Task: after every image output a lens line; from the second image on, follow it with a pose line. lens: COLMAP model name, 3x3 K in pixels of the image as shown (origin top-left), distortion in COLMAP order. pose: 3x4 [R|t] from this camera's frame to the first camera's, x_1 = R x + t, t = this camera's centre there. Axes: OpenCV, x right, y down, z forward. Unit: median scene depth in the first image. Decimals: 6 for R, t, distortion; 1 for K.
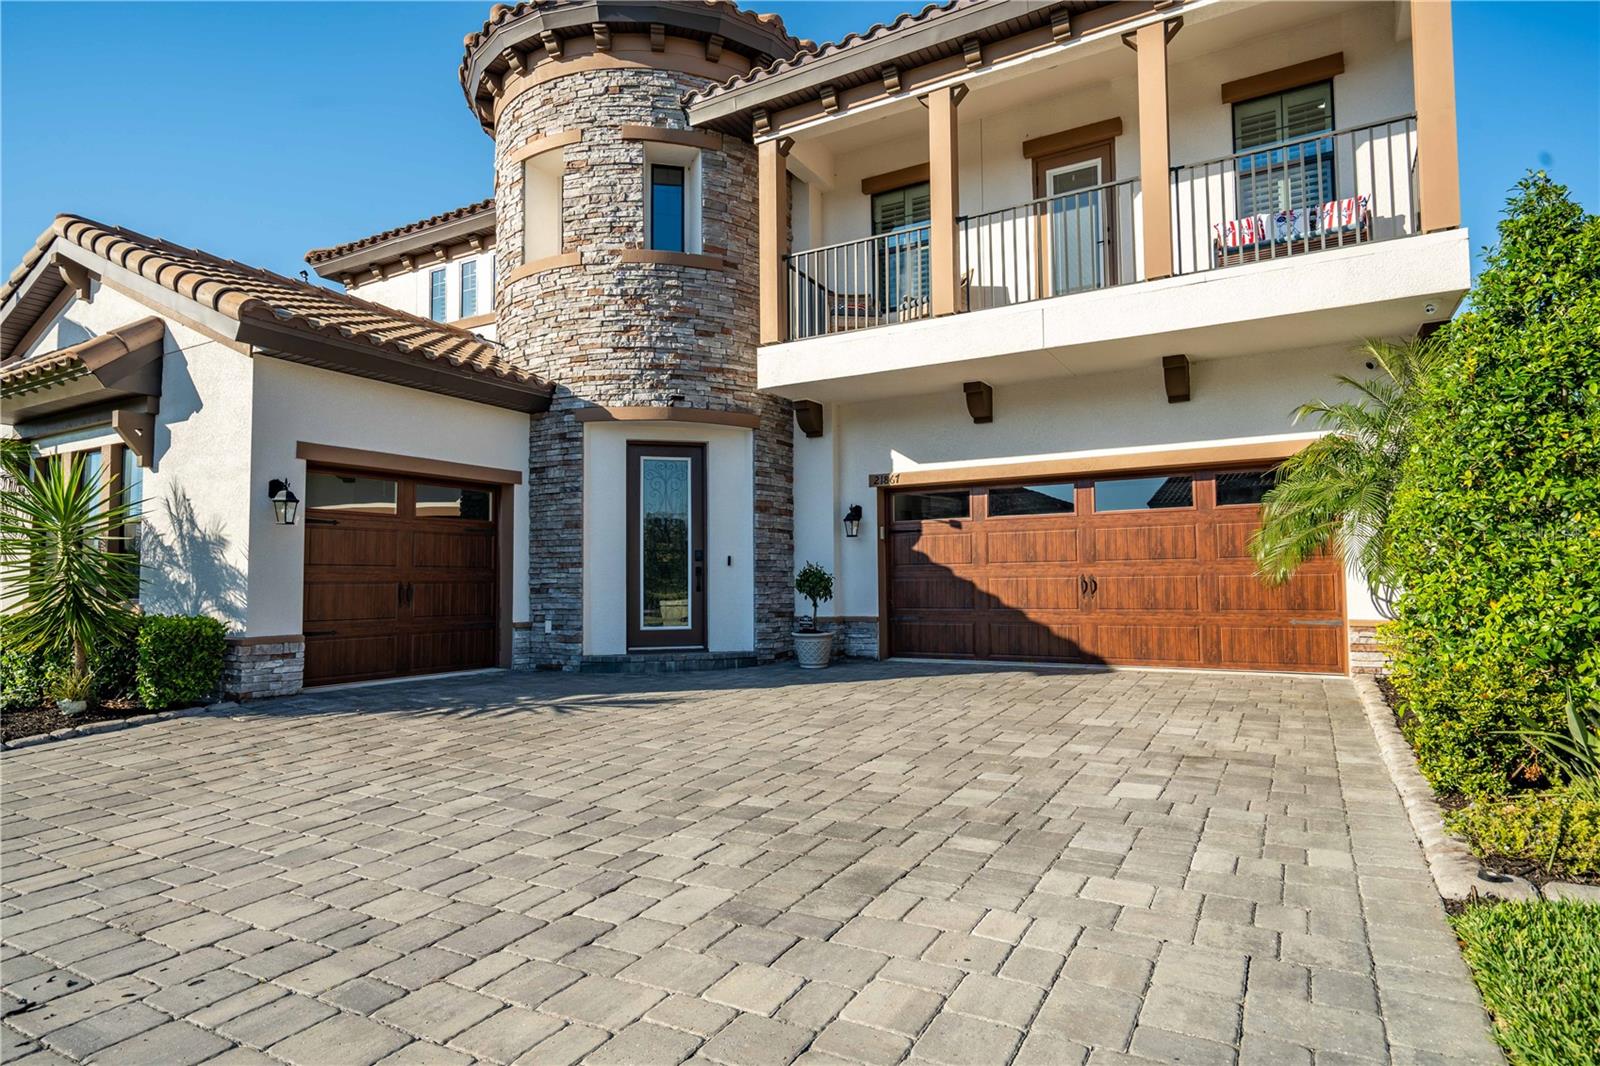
lens RADIAL K [[878.3, 0, 799.0], [0, 878.3, 534.8], [0, 0, 1]] dist [0.002104, -0.000238]
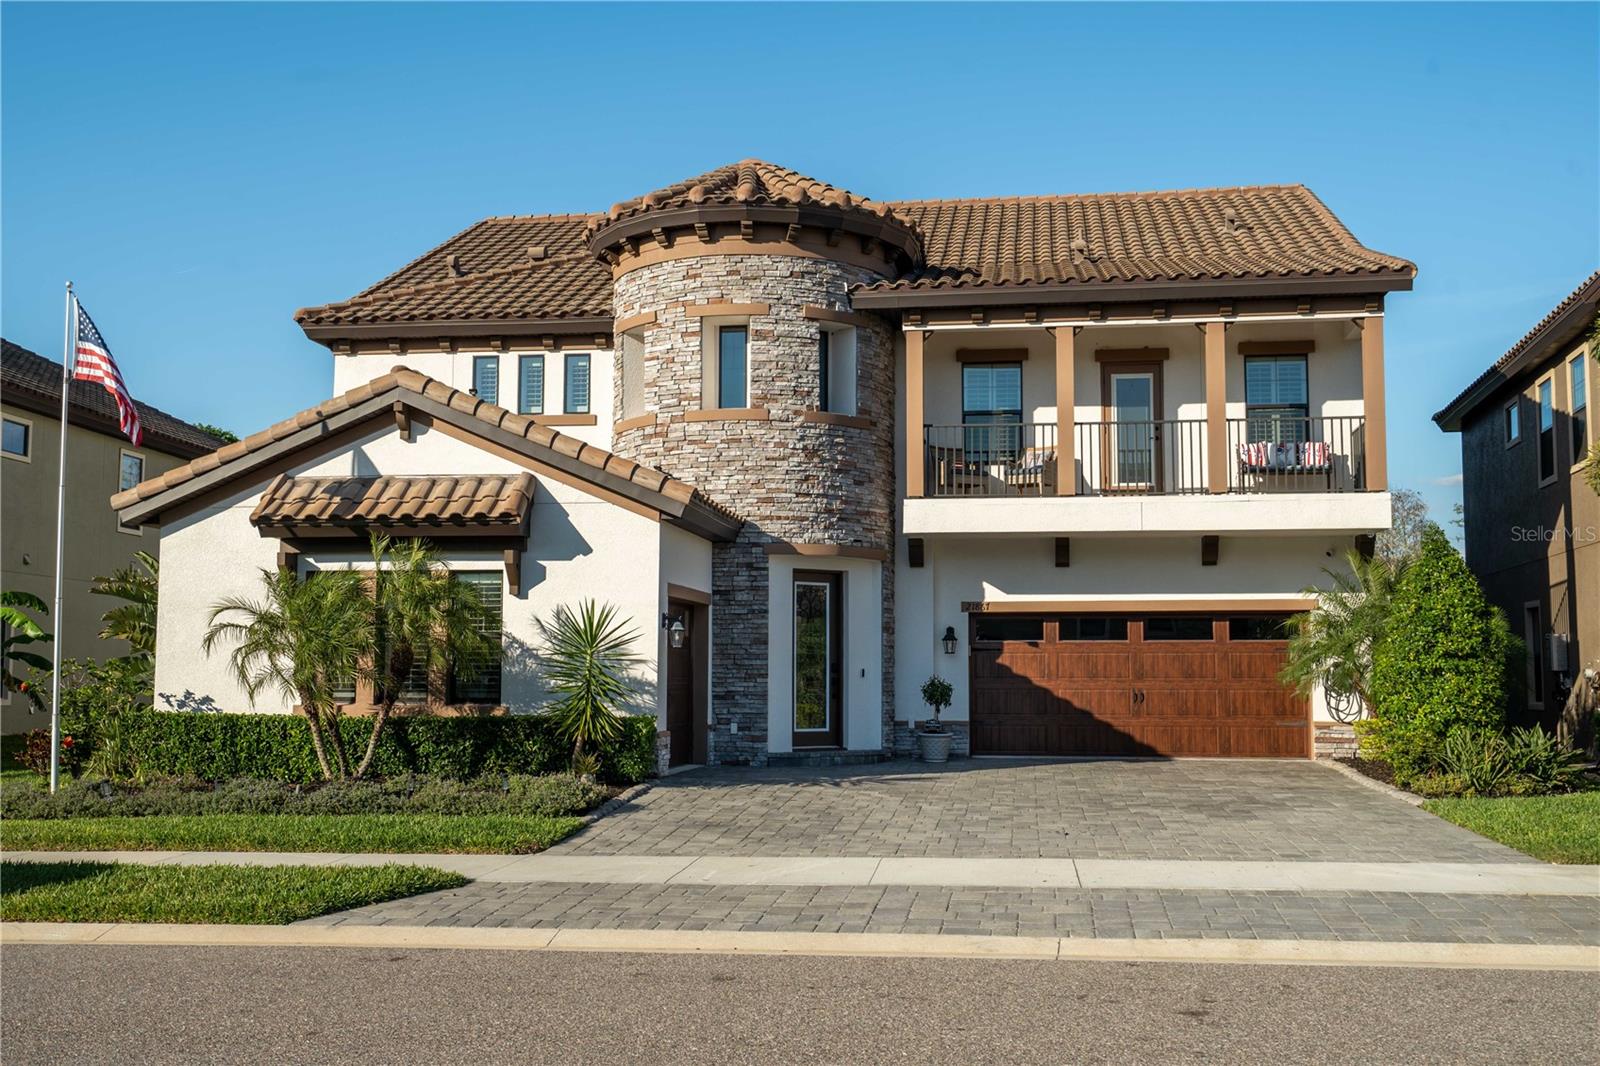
lens RADIAL K [[1610.0, 0, 799.9], [0, 1610.0, 531.8], [0, 0, 1]] dist [-0.003147, 0.000000]
pose [[0.929780, 0.045331, 0.365313, -0.995712], [-0.032028, 0.998587, -0.042396, -0.067946], [-0.366719, 0.027719, 0.929919, -1.024362]]
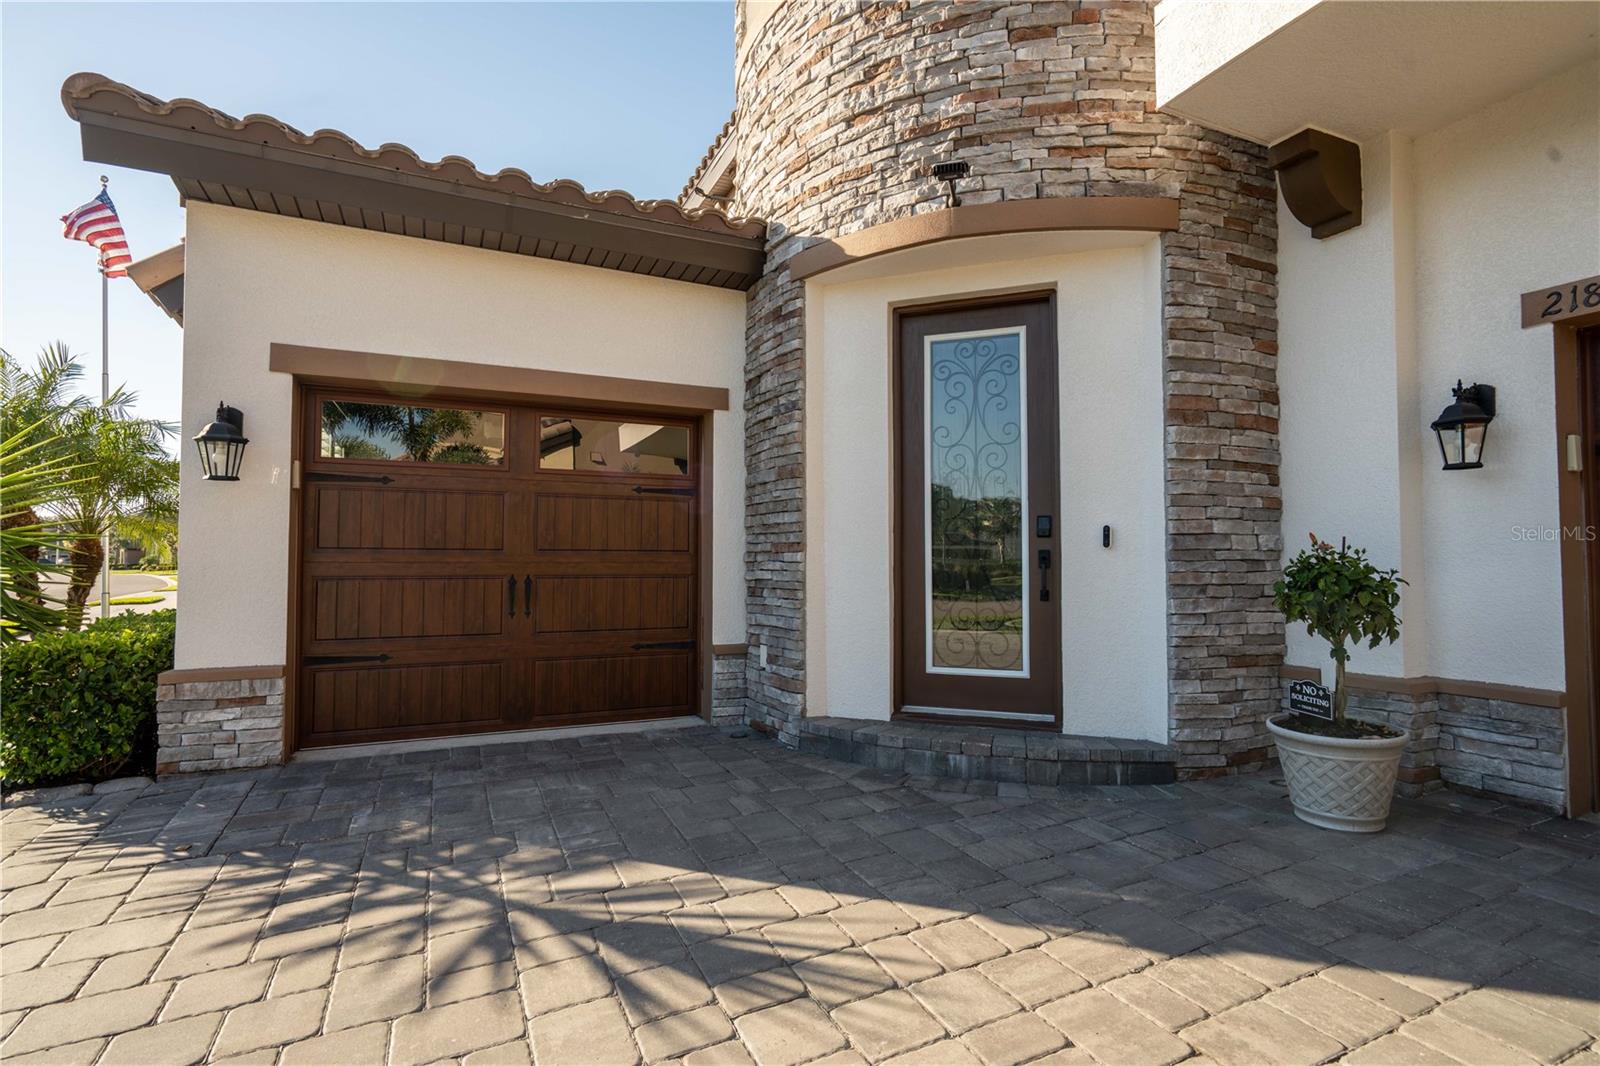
lens RADIAL K [[766.8, 0, 799.5], [0, 766.8, 534.9], [0, 0, 1]] dist [-0.000903, 0.001063]
pose [[0.816548, -0.011805, -0.577156, 0.019612], [0.024174, 0.999613, 0.013756, 0.020466], [0.576771, -0.025185, 0.816518, 0.612168]]
